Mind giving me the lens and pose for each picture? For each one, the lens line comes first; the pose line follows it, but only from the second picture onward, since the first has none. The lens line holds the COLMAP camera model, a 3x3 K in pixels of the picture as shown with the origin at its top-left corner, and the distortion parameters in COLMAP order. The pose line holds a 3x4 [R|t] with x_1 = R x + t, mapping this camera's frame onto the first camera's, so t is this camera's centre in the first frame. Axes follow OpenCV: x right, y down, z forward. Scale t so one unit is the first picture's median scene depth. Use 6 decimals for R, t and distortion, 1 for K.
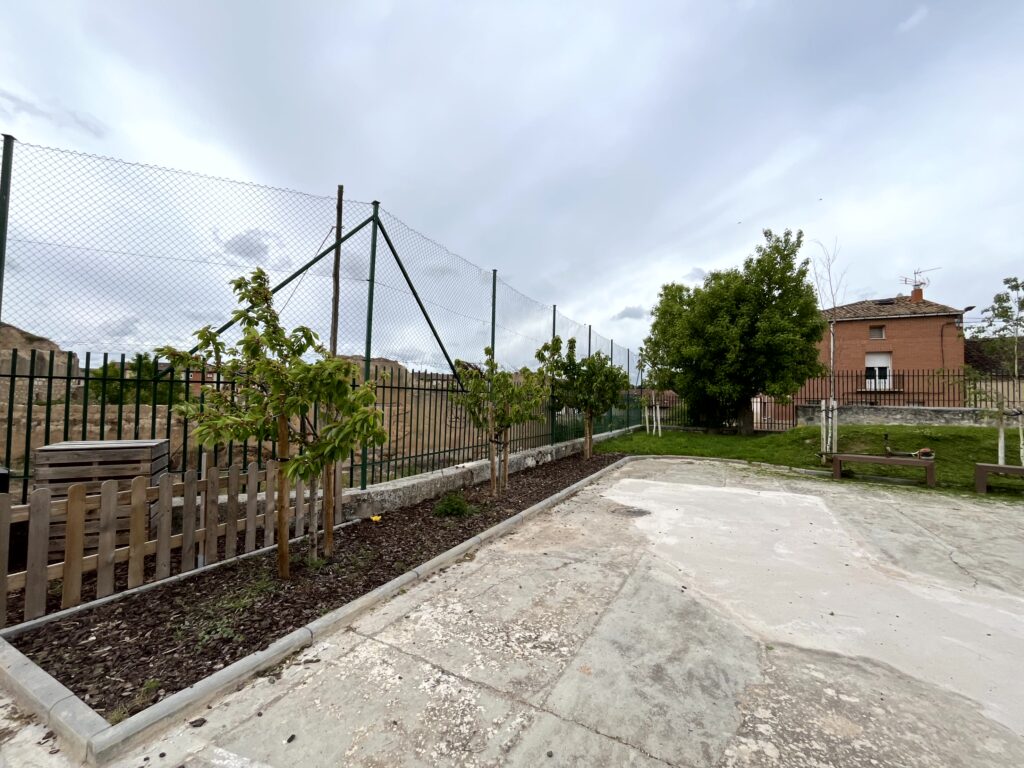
lens RADIAL K [[412.8, 0, 512.0], [0, 412.8, 384.0], [0, 0, 1]] dist [0.000486, 0.000219]
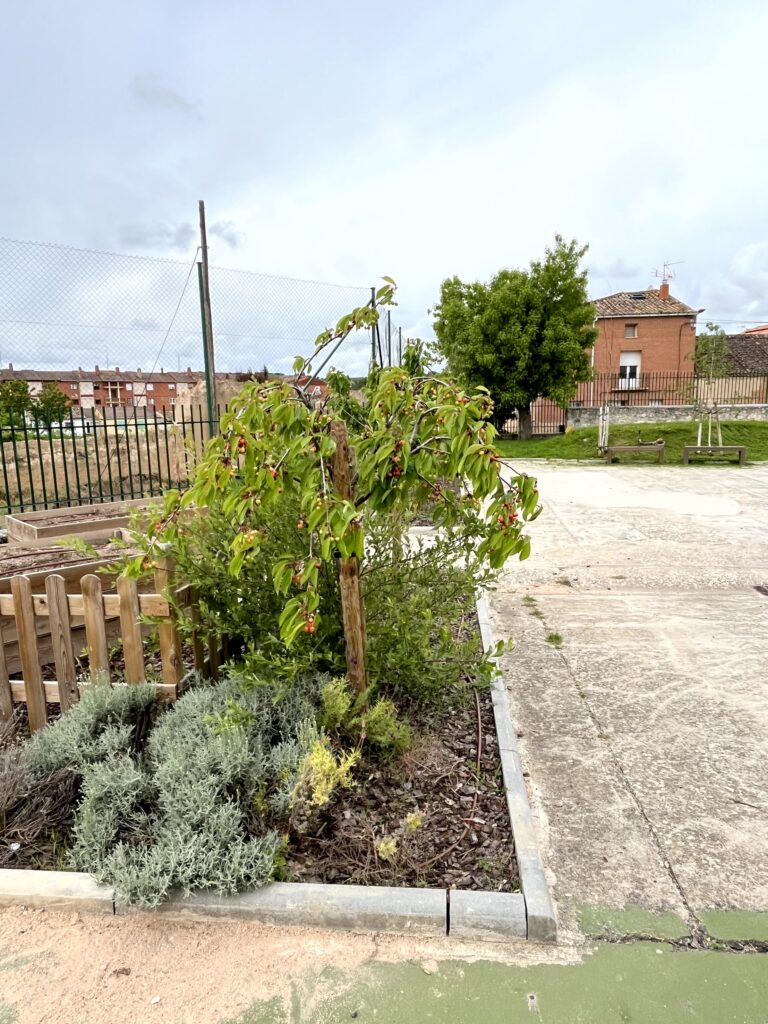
lens RADIAL K [[615.0, 0, 384.0], [0, 615.0, 512.0], [0, 0, 1]] dist [-0.002734, -0.000948]
pose [[0.933804, -0.097790, 0.344162, -0.353810], [0.024169, 0.976967, 0.212018, -0.038519], [-0.356968, -0.189665, 0.914659, -0.355808]]
